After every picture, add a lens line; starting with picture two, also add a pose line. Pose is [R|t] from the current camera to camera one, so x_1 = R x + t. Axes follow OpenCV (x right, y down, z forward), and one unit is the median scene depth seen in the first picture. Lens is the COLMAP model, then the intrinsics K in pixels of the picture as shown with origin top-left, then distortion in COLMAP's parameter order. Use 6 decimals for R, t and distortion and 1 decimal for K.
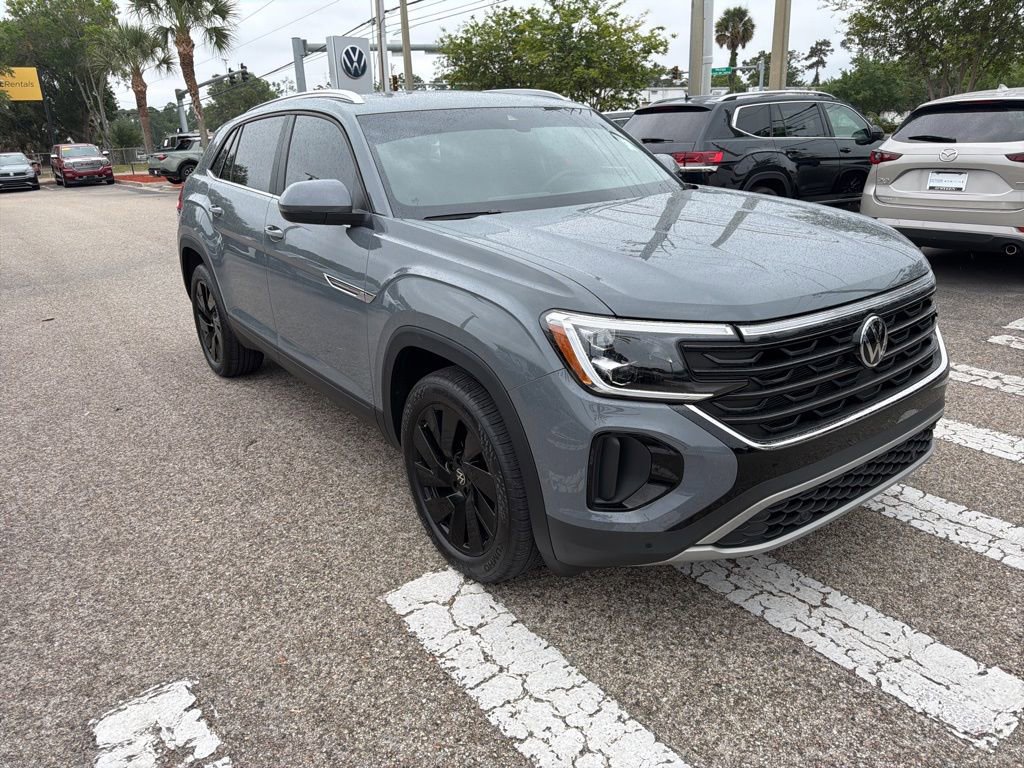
lens RADIAL K [[738.8, 0, 508.3], [0, 738.8, 381.8], [0, 0, 1]] dist [0.008263, -0.009821]
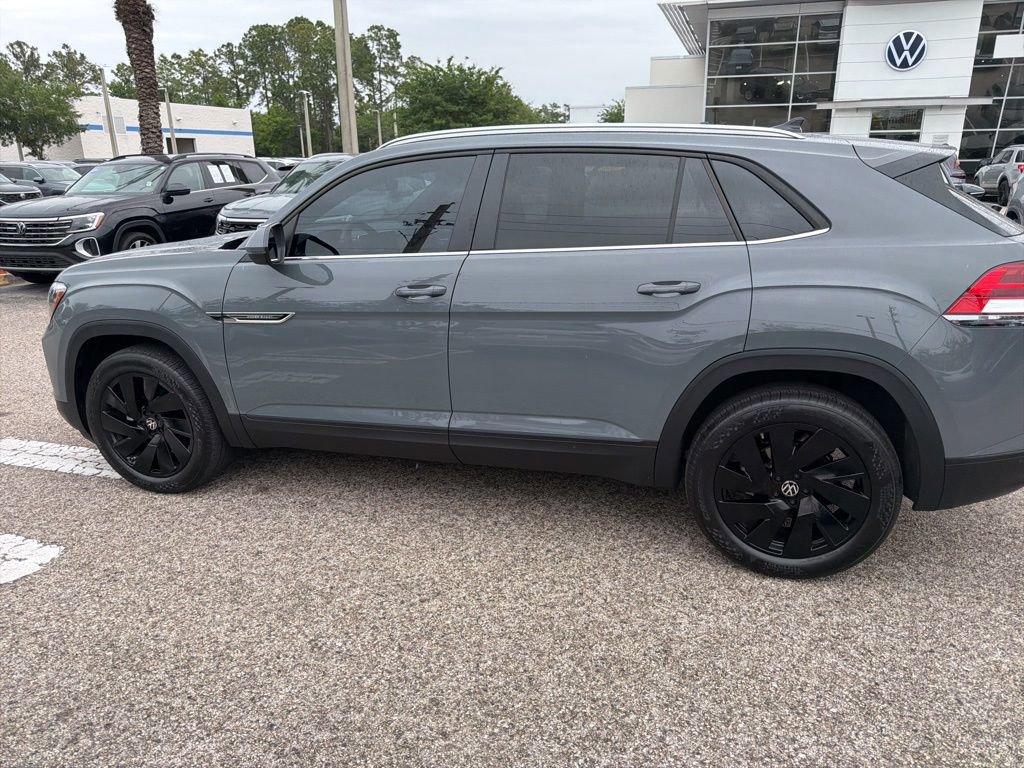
lens RADIAL K [[738.8, 0, 508.3], [0, 738.8, 381.8], [0, 0, 1]] dist [0.008263, -0.009821]
pose [[-0.816794, 0.216863, -0.534620, 0.434563], [-0.141821, 0.822756, 0.550417, -0.614536], [0.559227, 0.525398, -0.641266, 1.665358]]
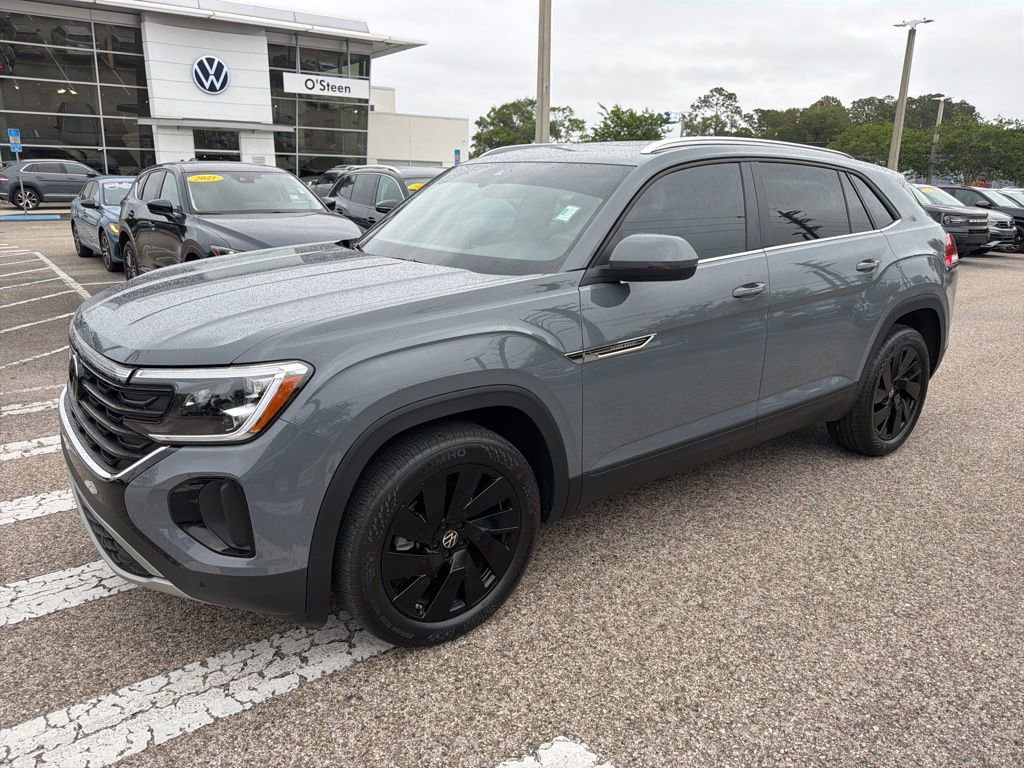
lens RADIAL K [[739.7, 0, 514.5], [0, 739.7, 385.7], [0, 0, 1]] dist [0.010622, -0.014049]
pose [[-0.002889, 0.310482, -0.950575, 0.854608], [-0.338069, 0.894307, 0.293130, -0.327542], [0.941117, 0.322206, 0.102380, 0.823955]]
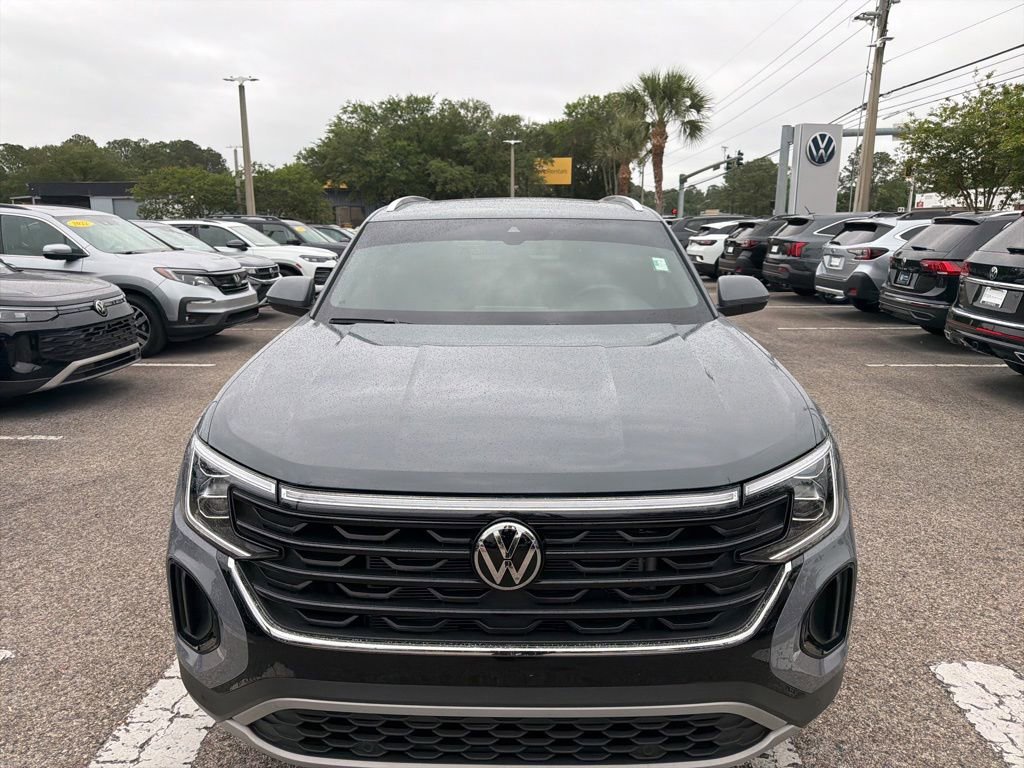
lens RADIAL K [[738.8, 0, 508.3], [0, 738.8, 381.8], [0, 0, 1]] dist [0.008263, -0.009821]
pose [[0.790080, 0.167378, -0.589710, 0.486623], [-0.225821, 0.973818, -0.026150, -0.111126], [0.569893, 0.153830, 0.807192, 0.209134]]
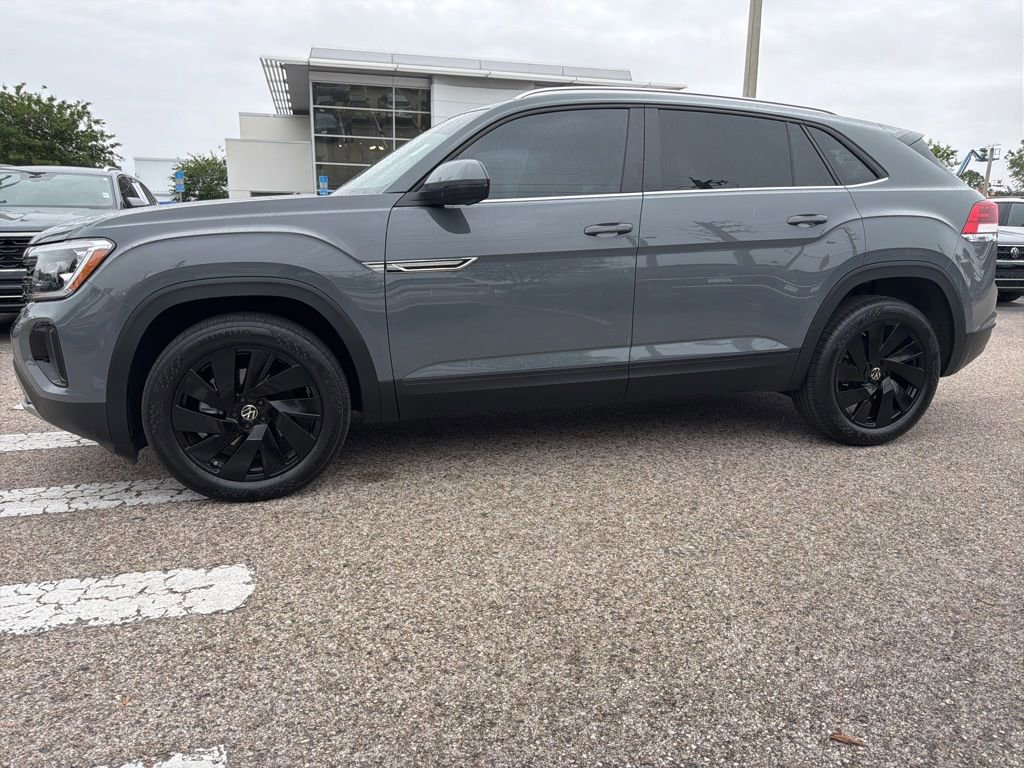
lens RADIAL K [[739.7, 0, 514.5], [0, 739.7, 385.7], [0, 0, 1]] dist [0.010622, -0.014049]
pose [[-0.371517, 0.234577, -0.898303, 0.859573], [-0.297235, 0.886578, 0.354444, -0.371575], [0.879560, 0.398689, -0.259655, 1.277036]]
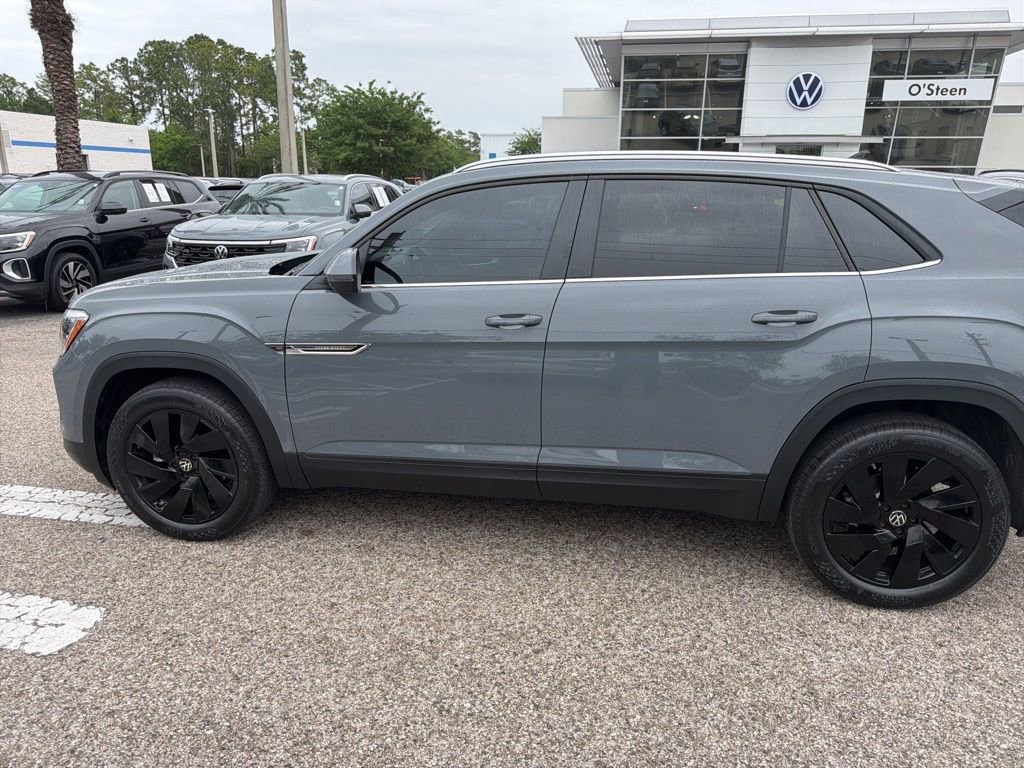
lens RADIAL K [[737.5, 0, 498.9], [0, 737.5, 382.4], [0, 0, 1]] dist [0.008109, -0.010496]
pose [[-0.746101, 0.207982, -0.632516, 0.556957], [-0.194065, 0.840791, 0.505381, -0.572552], [0.636924, 0.499814, -0.586953, 1.527550]]
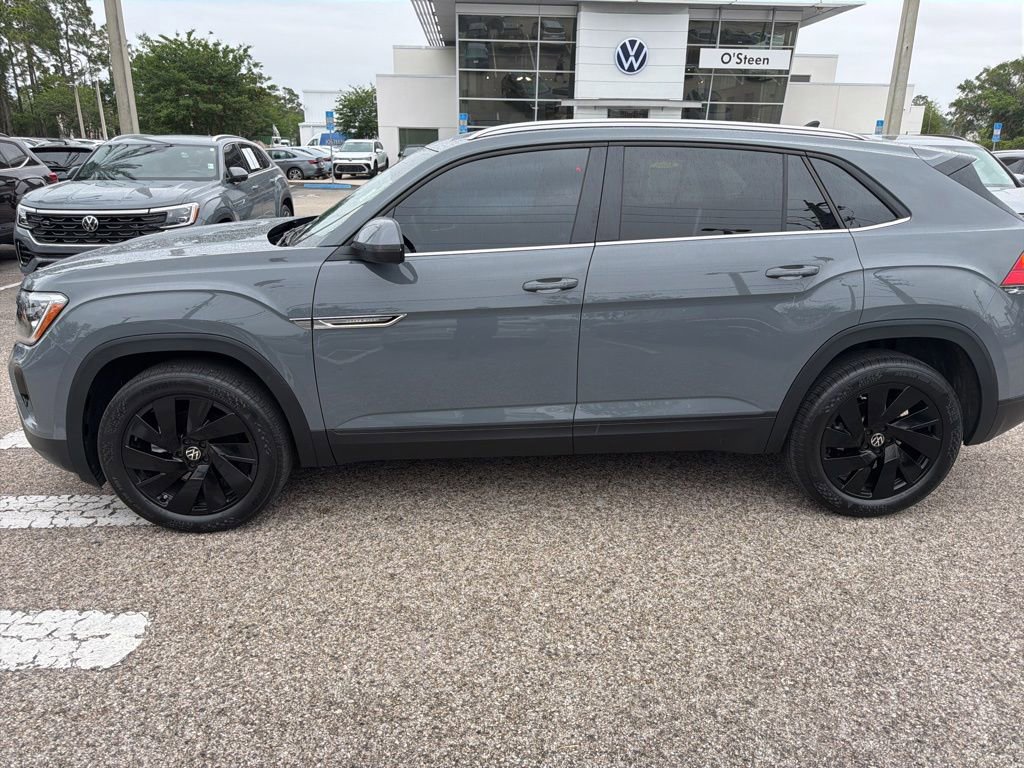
lens RADIAL K [[738.8, 0, 508.3], [0, 738.8, 381.8], [0, 0, 1]] dist [0.008263, -0.009821]
pose [[-0.564477, 0.285002, -0.774687, 0.705646], [-0.255490, 0.832094, 0.492285, -0.538666], [0.784914, 0.475808, -0.396883, 1.399029]]
